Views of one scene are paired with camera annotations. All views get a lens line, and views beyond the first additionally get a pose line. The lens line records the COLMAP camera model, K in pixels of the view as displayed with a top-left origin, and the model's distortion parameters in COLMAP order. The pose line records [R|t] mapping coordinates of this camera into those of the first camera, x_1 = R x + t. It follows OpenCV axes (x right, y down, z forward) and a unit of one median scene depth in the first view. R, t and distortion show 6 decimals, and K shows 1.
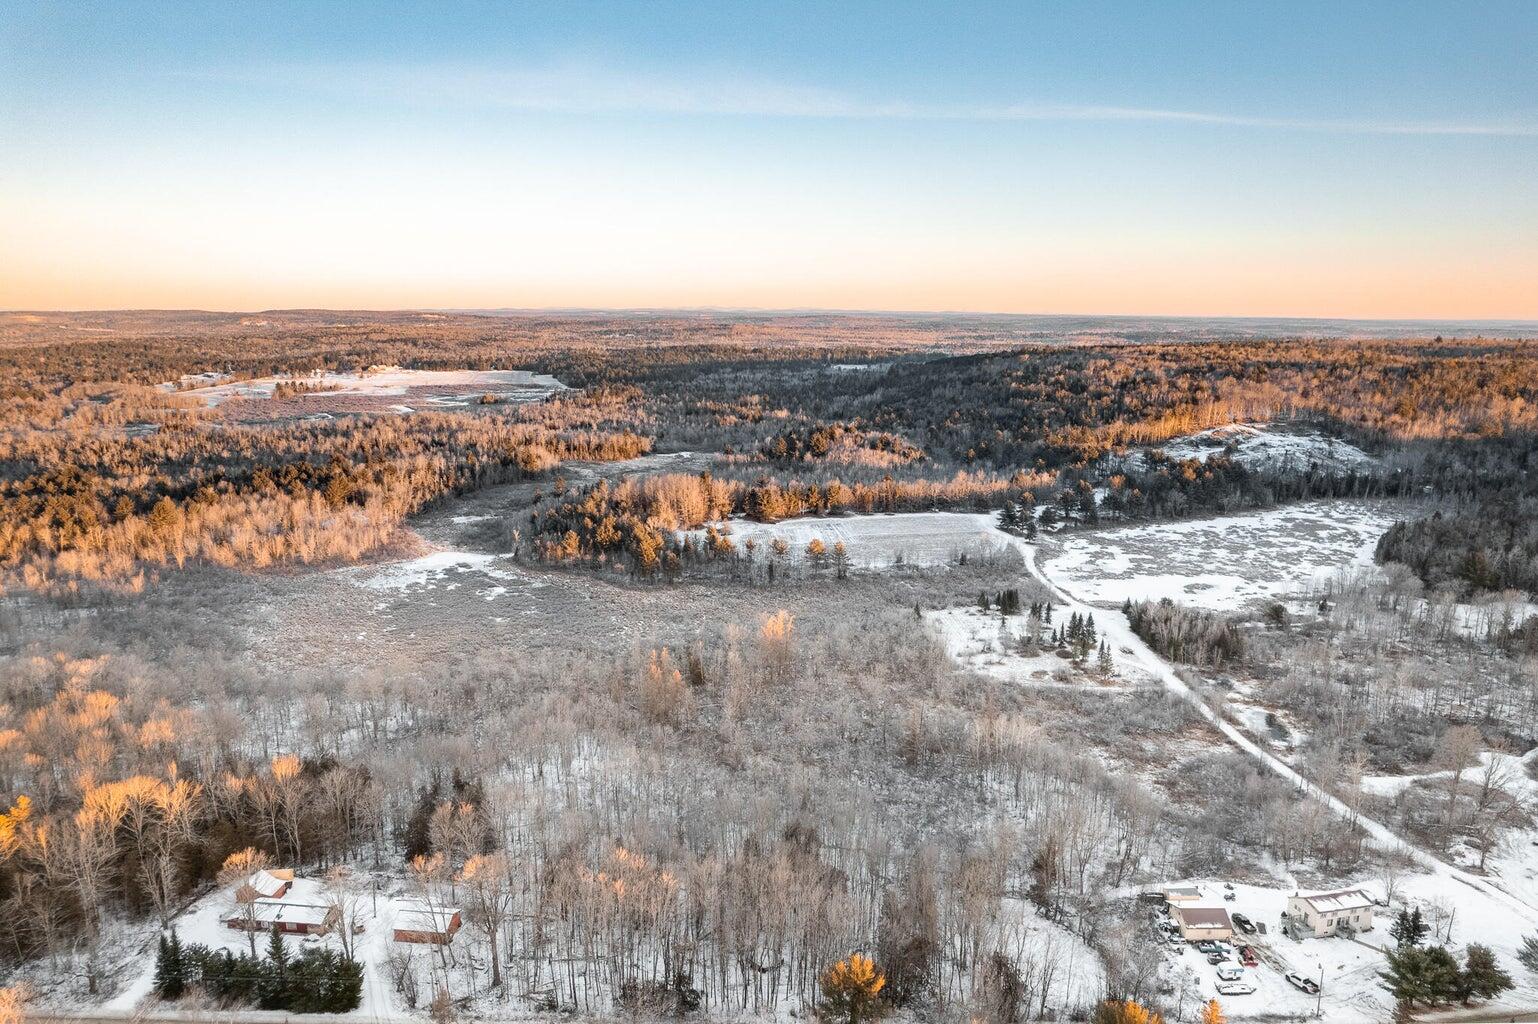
lens RADIAL K [[1002.6, 0, 769.0], [0, 1002.6, 512.0], [0, 0, 1]] dist [-0.076672, 0.074950]
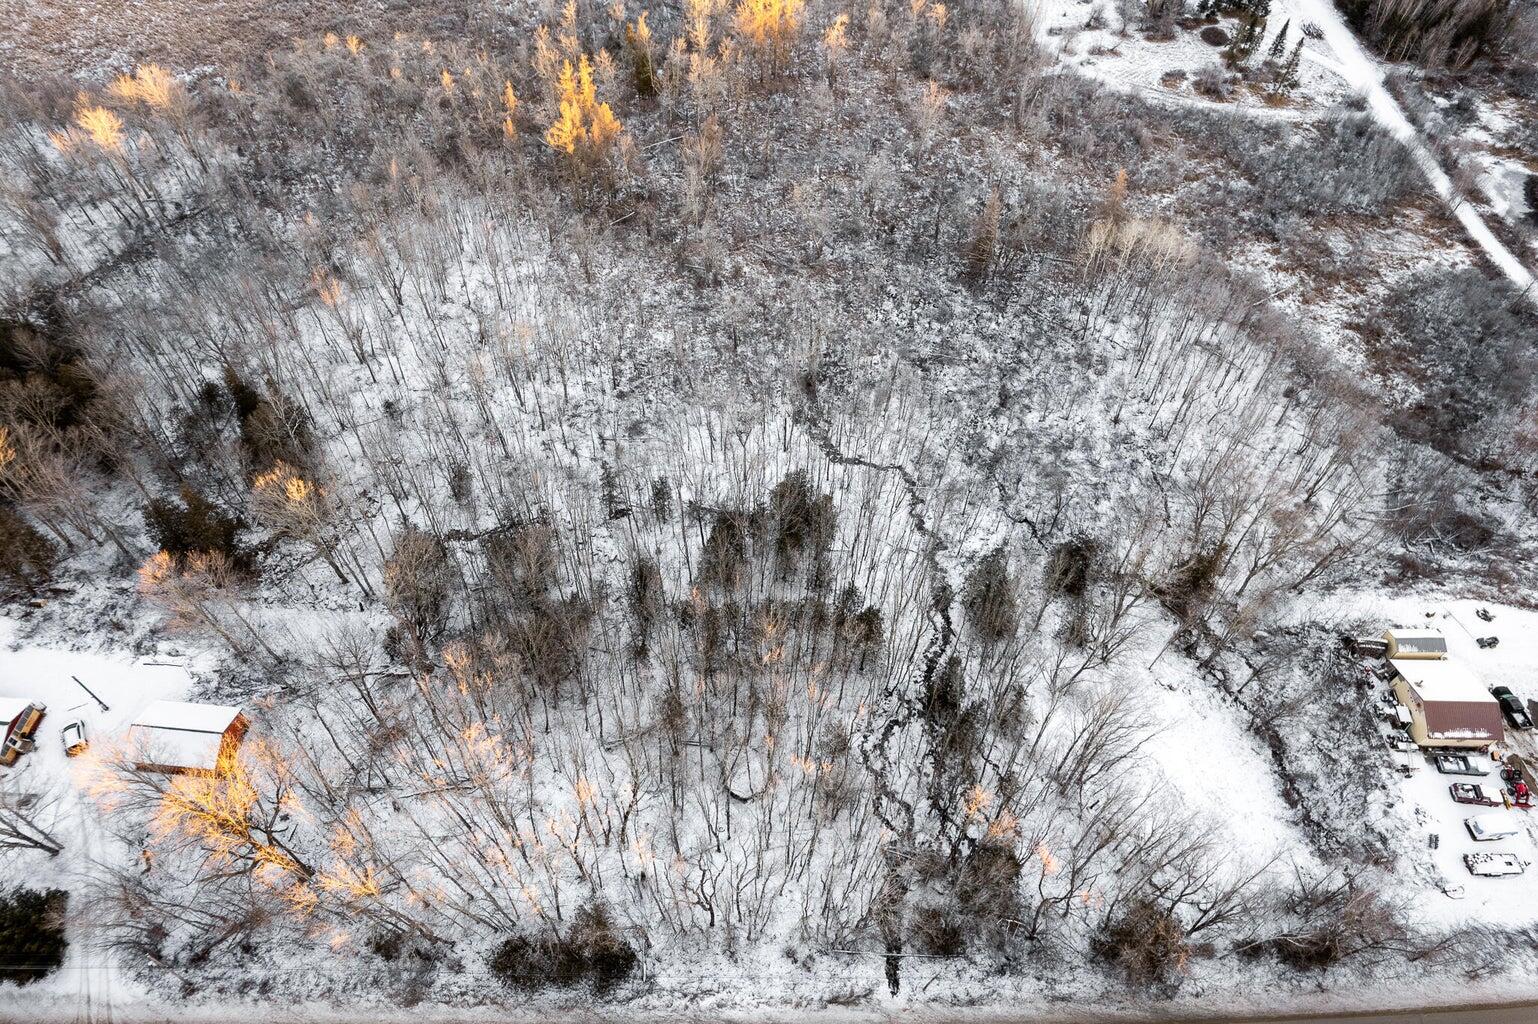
lens RADIAL K [[1002.6, 0, 769.0], [0, 1002.6, 512.0], [0, 0, 1]] dist [-0.076672, 0.074950]
pose [[0.999932, 0.003976, 0.011008, 0.001444], [-0.010248, 0.751710, 0.659414, -0.056227], [-0.005653, -0.659482, 0.751699, 0.408583]]
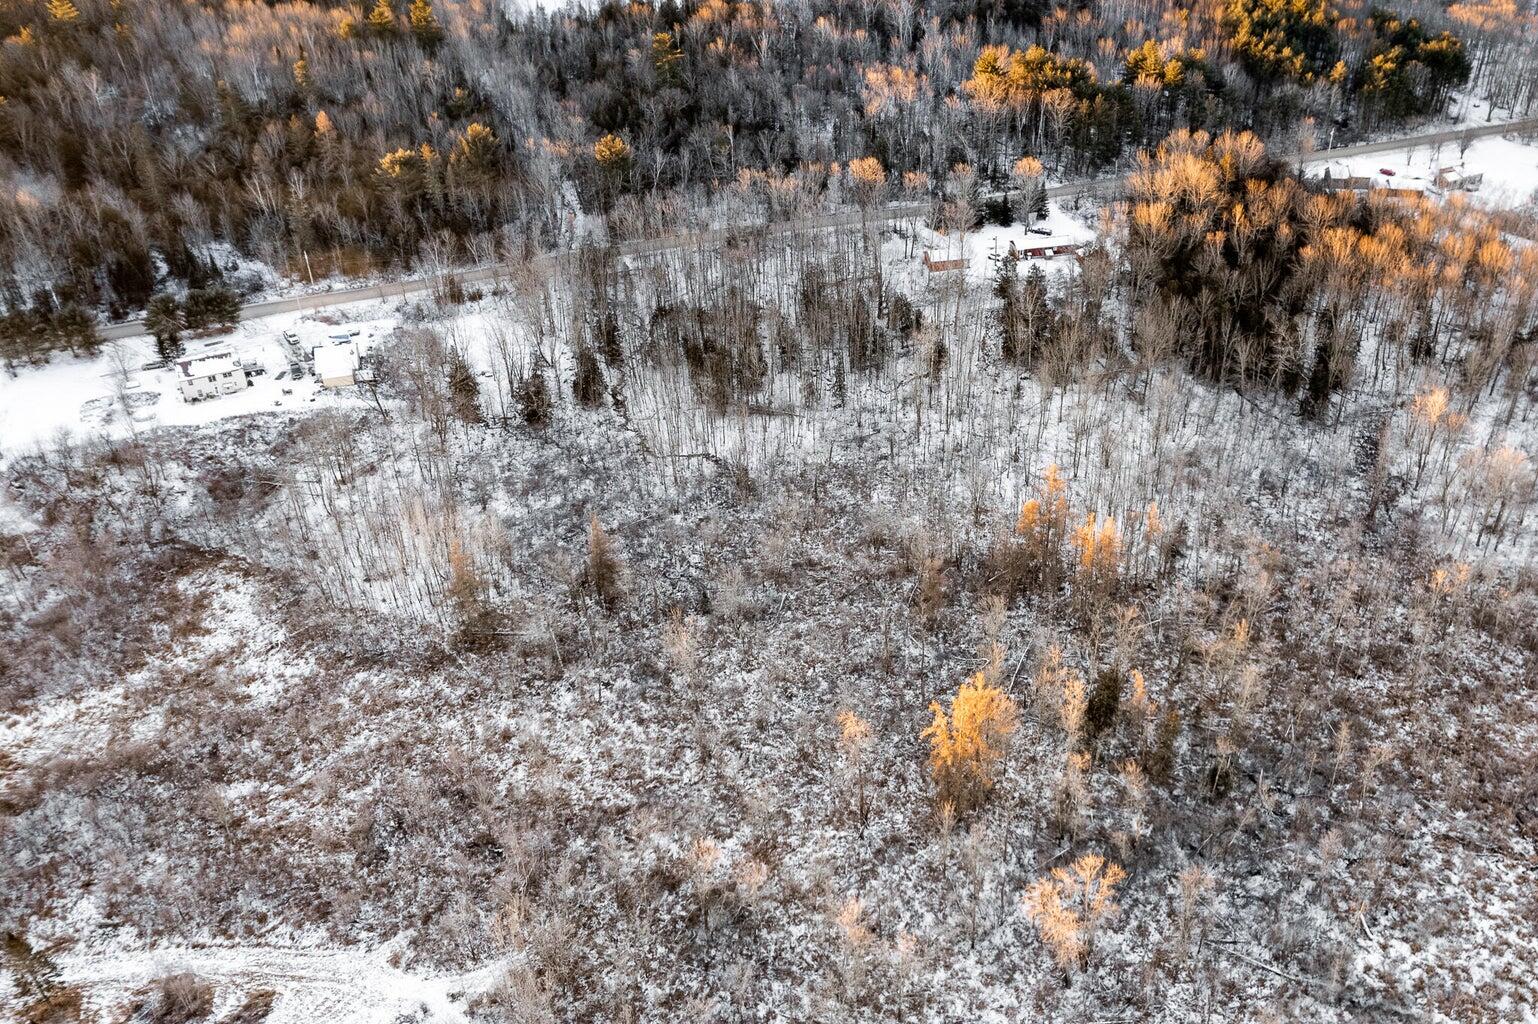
lens RADIAL K [[1249.9, 0, 902.1], [0, 1249.9, 543.5], [0, 0, 1]] dist [-0.073997, 0.054012]
pose [[-0.935216, 0.185220, -0.301769, 0.196947], [-0.078959, 0.721711, 0.687676, -0.306738], [0.345162, 0.666953, -0.660331, 1.528777]]
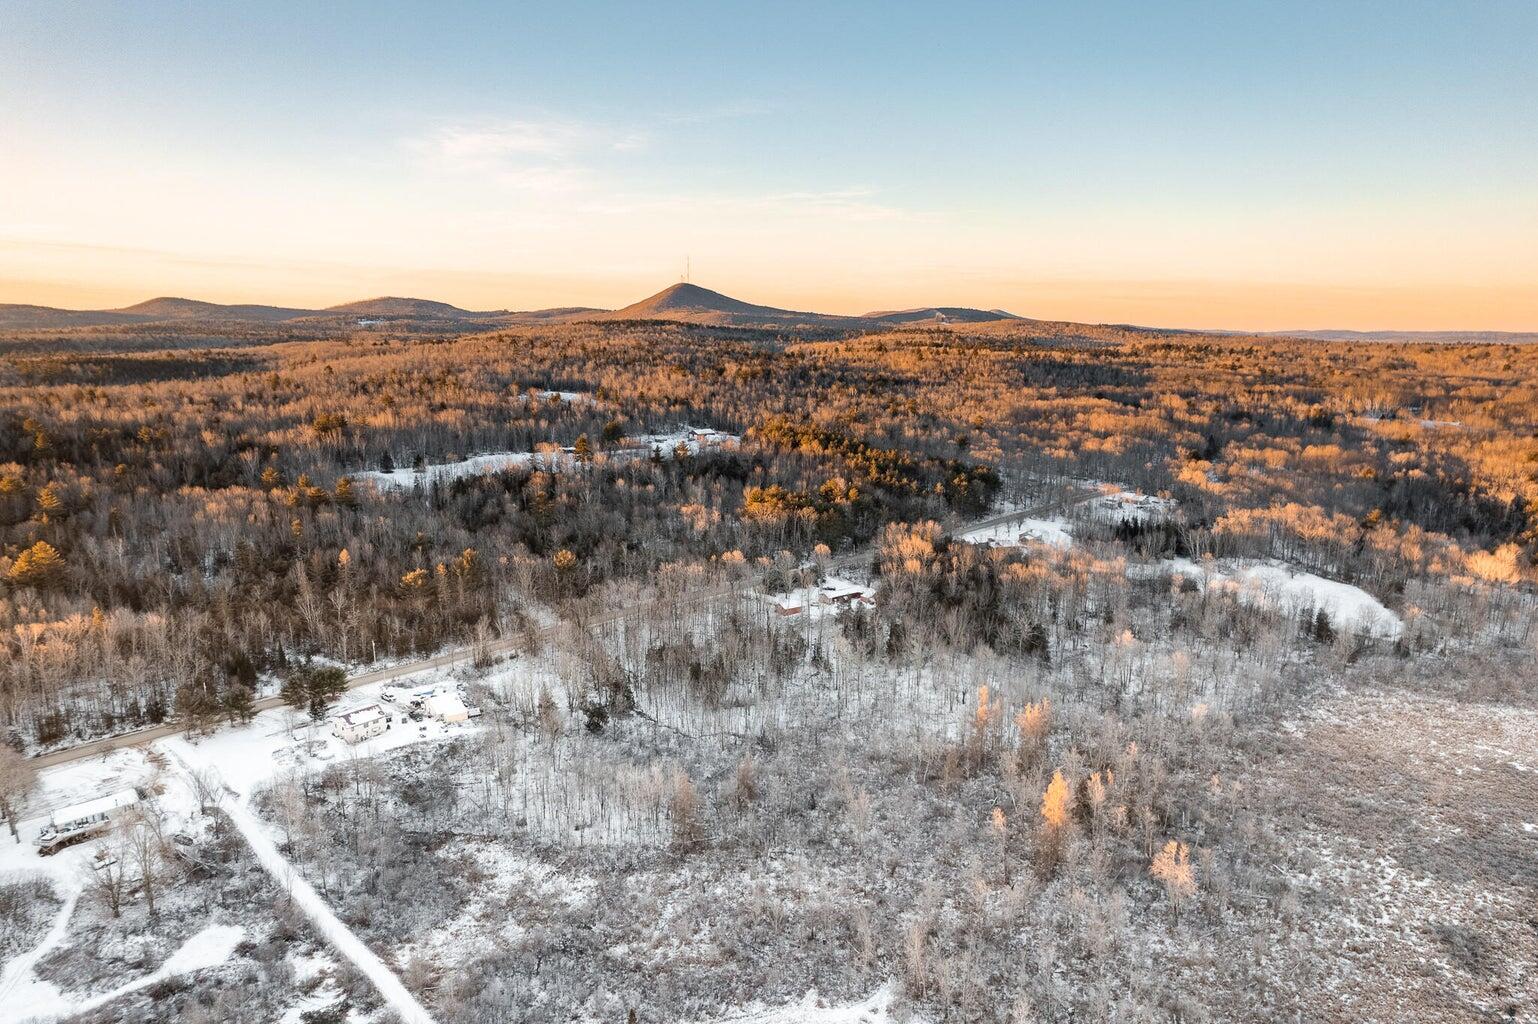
lens RADIAL K [[1002.6, 0, 769.0], [0, 1002.6, 512.0], [0, 0, 1]] dist [-0.076672, 0.074950]
pose [[-0.757414, 0.115599, -0.642620, 0.682064], [-0.134893, 0.935266, 0.327232, -0.309107], [0.638849, 0.334535, -0.692790, 1.545452]]
